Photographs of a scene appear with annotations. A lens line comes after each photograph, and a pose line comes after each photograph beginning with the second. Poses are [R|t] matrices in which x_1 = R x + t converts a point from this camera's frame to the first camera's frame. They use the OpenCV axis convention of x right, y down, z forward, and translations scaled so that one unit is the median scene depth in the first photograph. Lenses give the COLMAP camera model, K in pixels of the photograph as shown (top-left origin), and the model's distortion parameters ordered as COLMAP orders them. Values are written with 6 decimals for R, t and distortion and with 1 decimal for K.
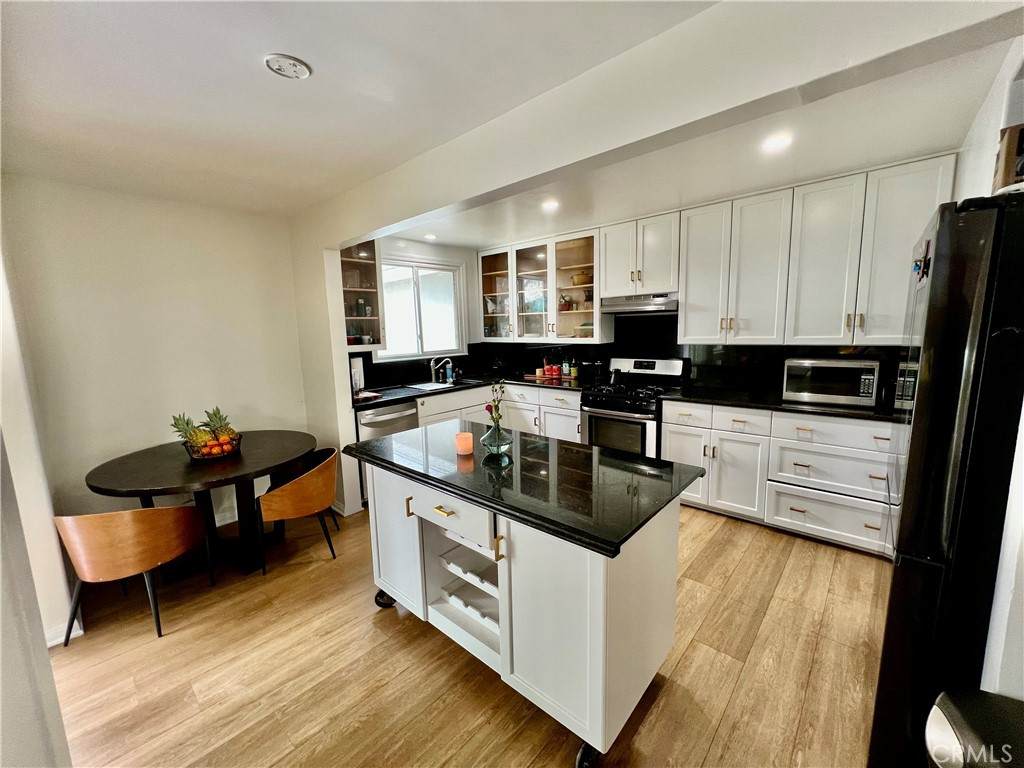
lens RADIAL K [[406.8, 0, 512.0], [0, 406.8, 384.0], [0, 0, 1]] dist [0.000642, 0.000089]
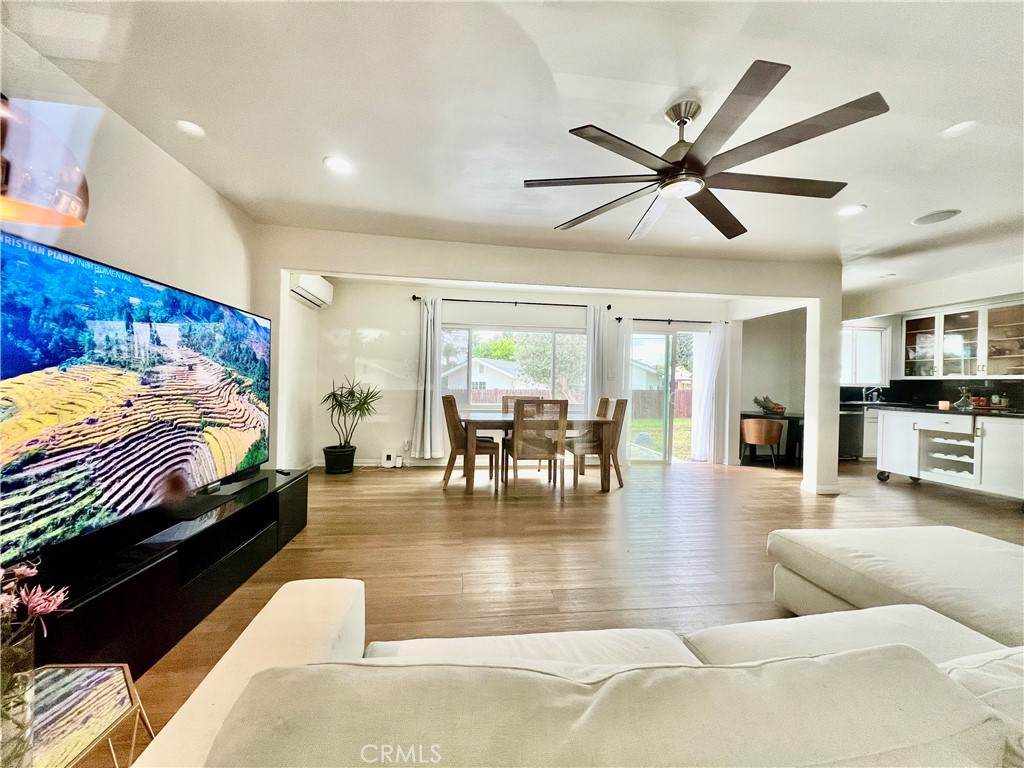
lens RADIAL K [[406.8, 0, 512.0], [0, 406.8, 384.0], [0, 0, 1]] dist [0.000642, 0.000089]
pose [[0.762267, 0.038855, -0.646096, -0.218937], [-0.130485, 0.986927, -0.094595, 0.250779], [0.633974, 0.156413, 0.757372, -1.041235]]
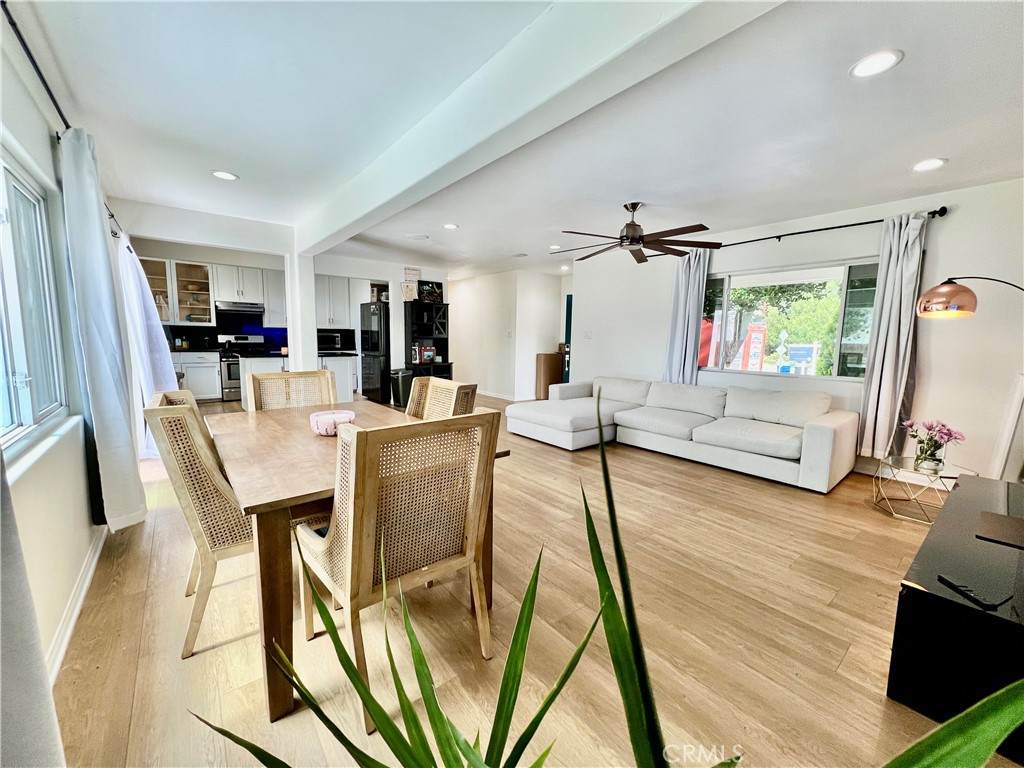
lens RADIAL K [[406.8, 0, 512.0], [0, 406.8, 384.0], [0, 0, 1]] dist [0.000642, 0.000089]
pose [[0.151214, -0.084620, 0.984872, -1.249392], [0.114564, 0.991115, 0.067567, 0.164871], [-0.981840, 0.102614, 0.159565, -0.497602]]
